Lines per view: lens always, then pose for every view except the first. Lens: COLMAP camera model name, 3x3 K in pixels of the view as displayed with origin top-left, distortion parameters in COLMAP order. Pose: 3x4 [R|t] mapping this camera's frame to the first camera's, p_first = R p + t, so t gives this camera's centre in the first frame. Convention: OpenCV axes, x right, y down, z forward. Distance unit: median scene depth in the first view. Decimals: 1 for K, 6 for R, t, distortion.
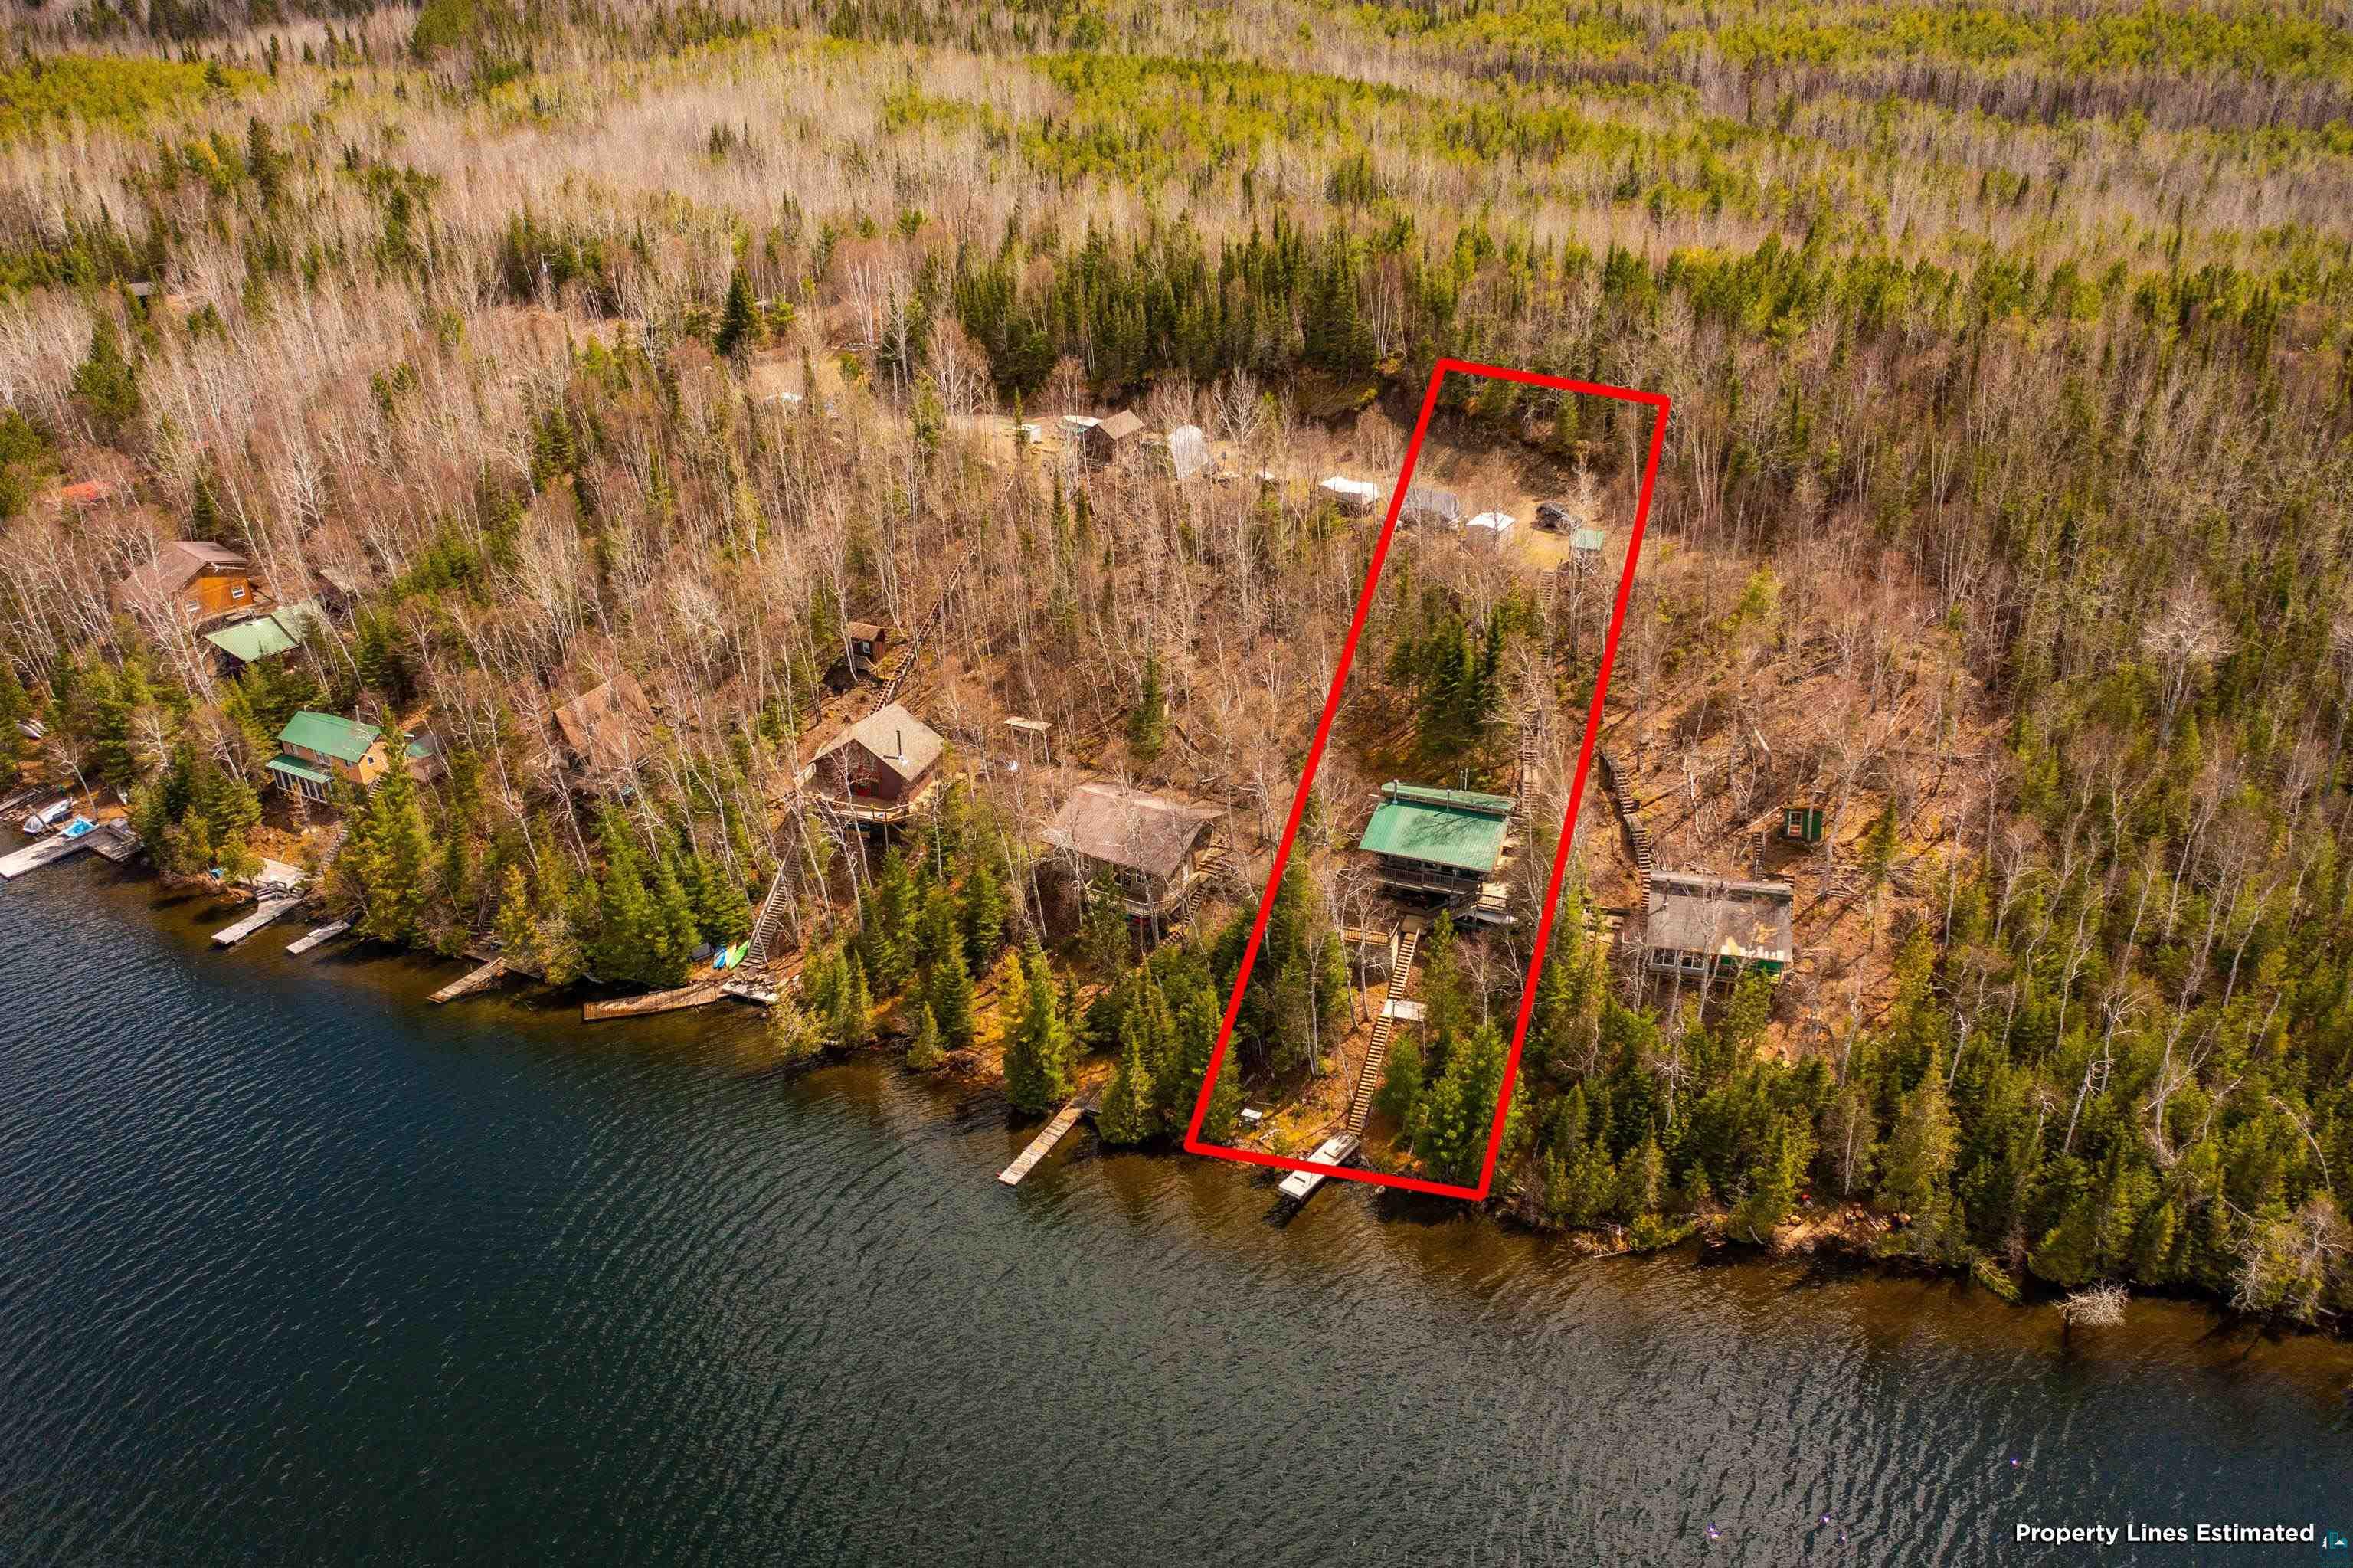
lens RADIAL K [[1850.3, 0, 1179.3], [0, 1850.3, 822.3], [0, 0, 1]] dist [-0.021039, -0.000113]
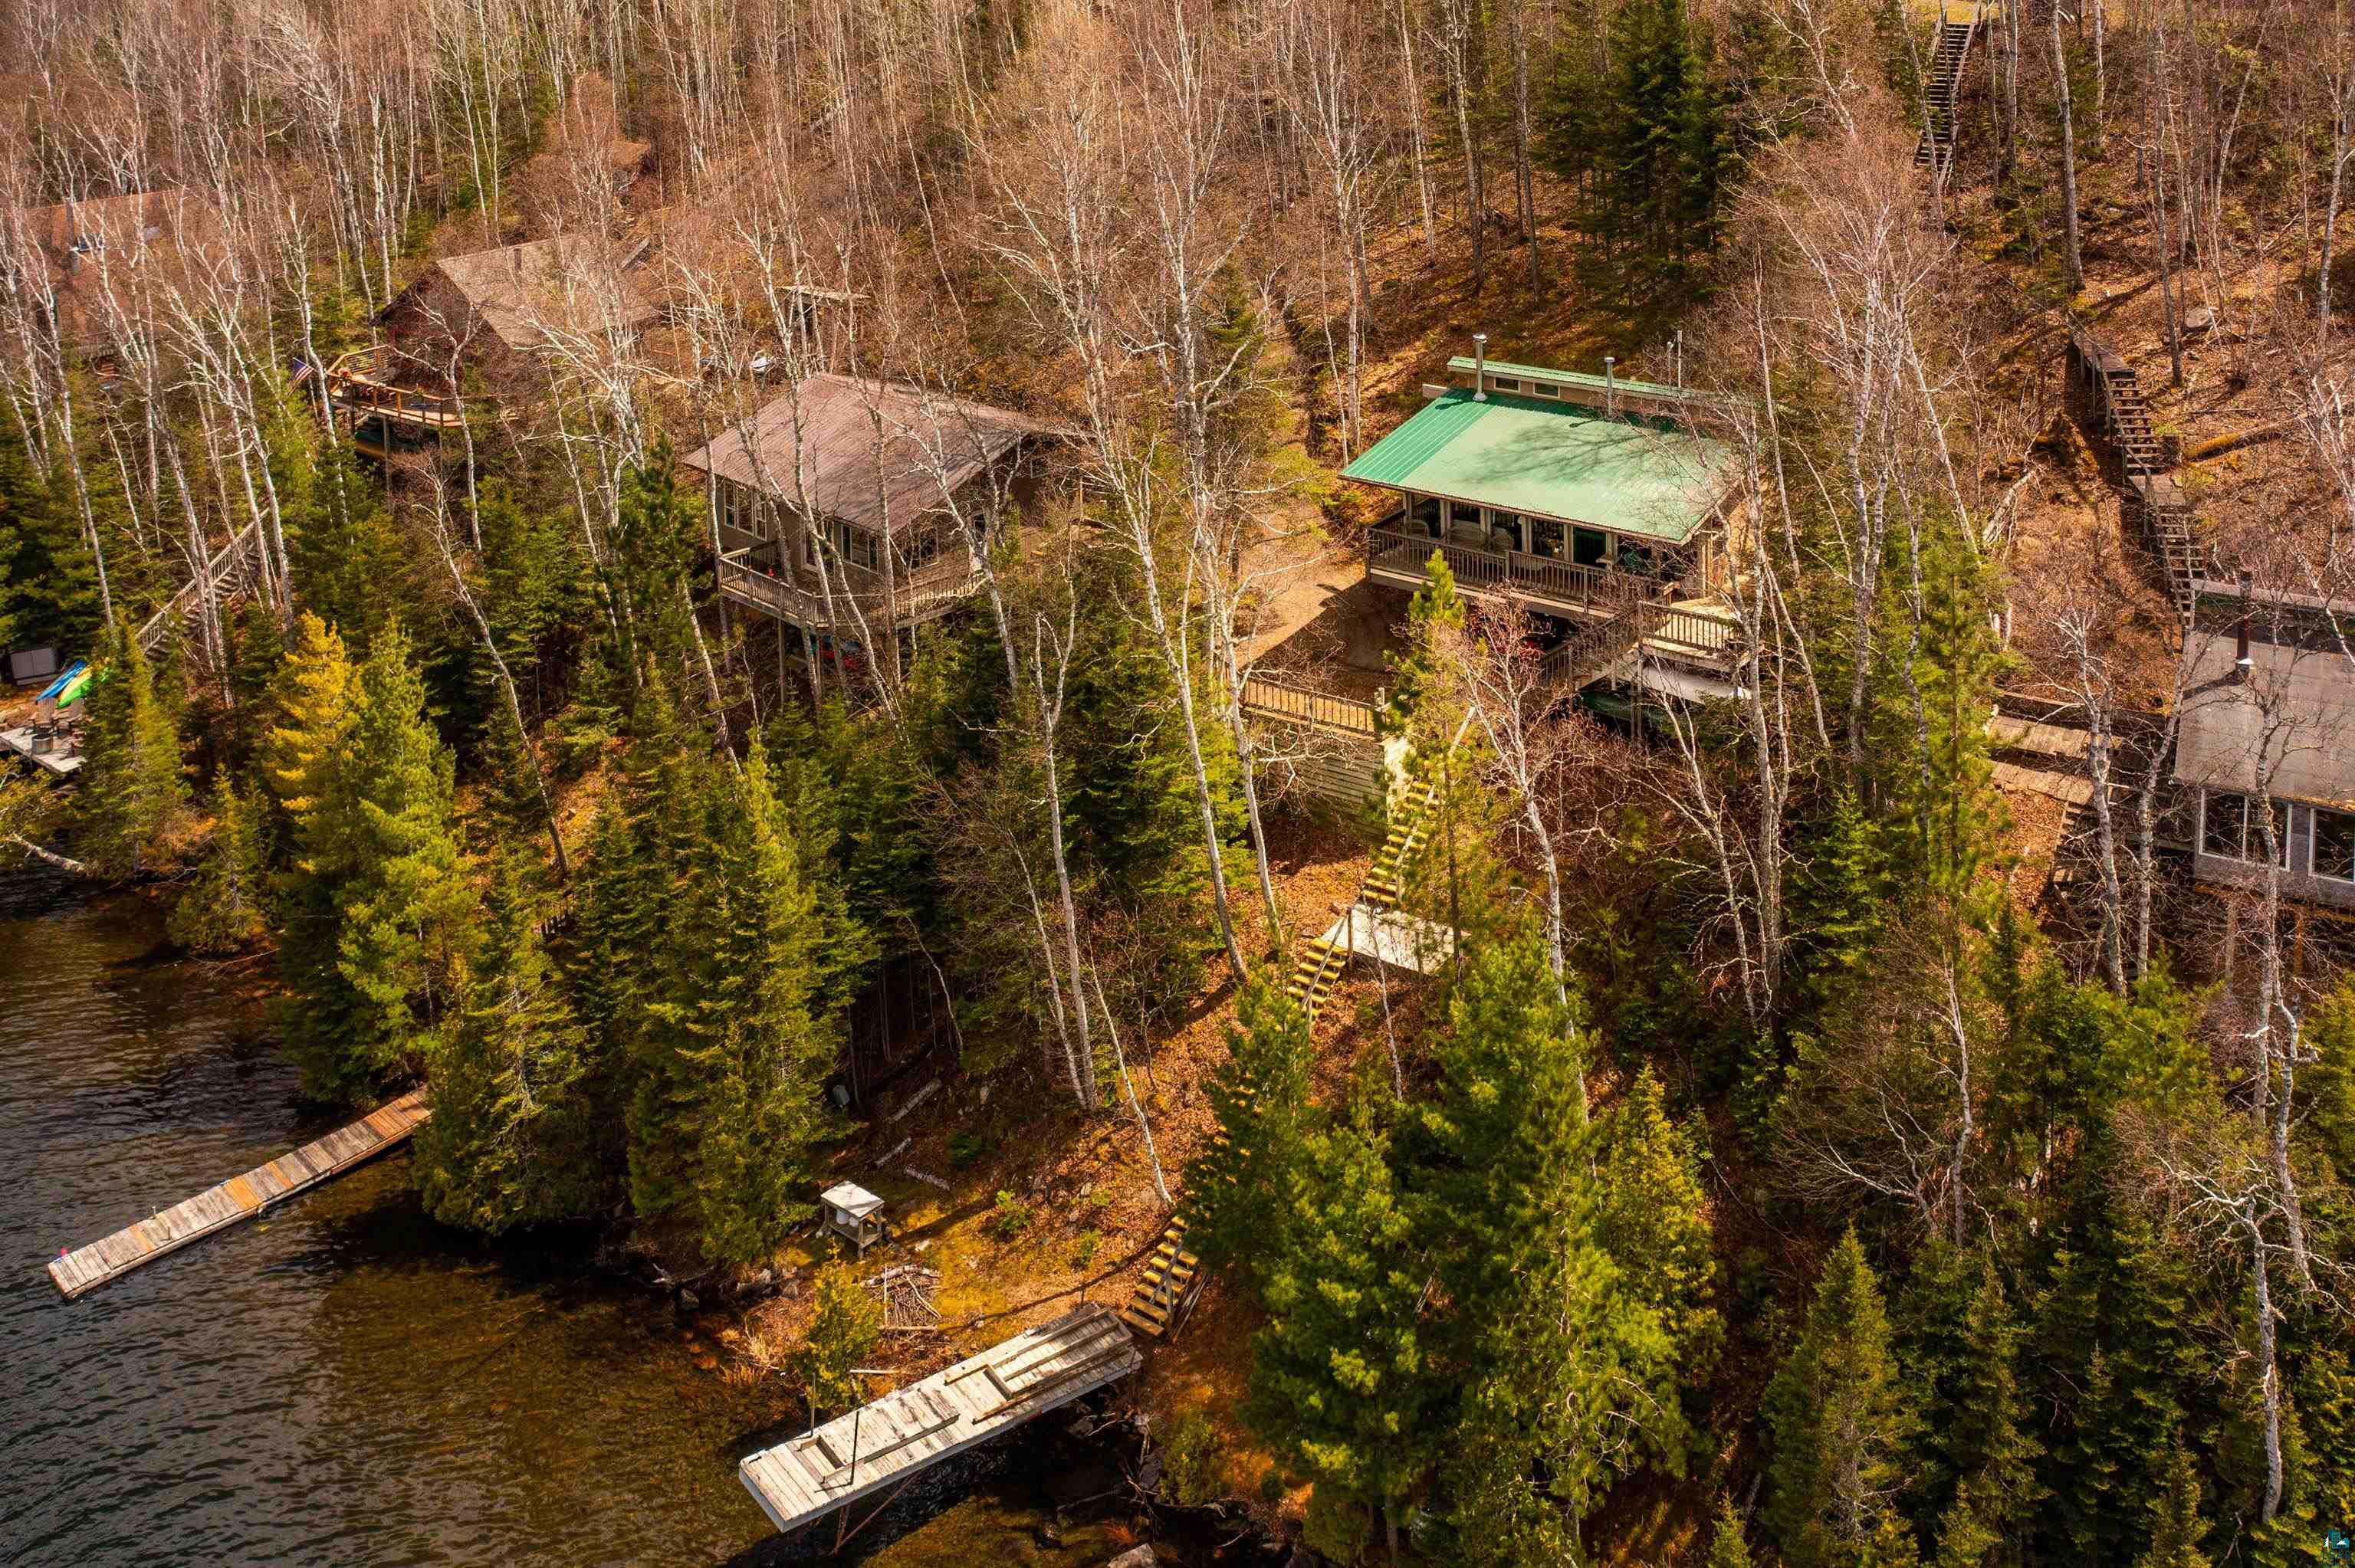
lens RADIAL K [[2061.0, 0, 1175.4], [0, 2061.0, 144.8], [0, 0, 1]] dist [-0.008222, -0.008629]
pose [[0.962508, 0.031658, -0.269401, 0.169130], [-0.128950, 0.927168, -0.351755, 0.098683], [0.238644, 0.373306, 0.896488, 0.582629]]
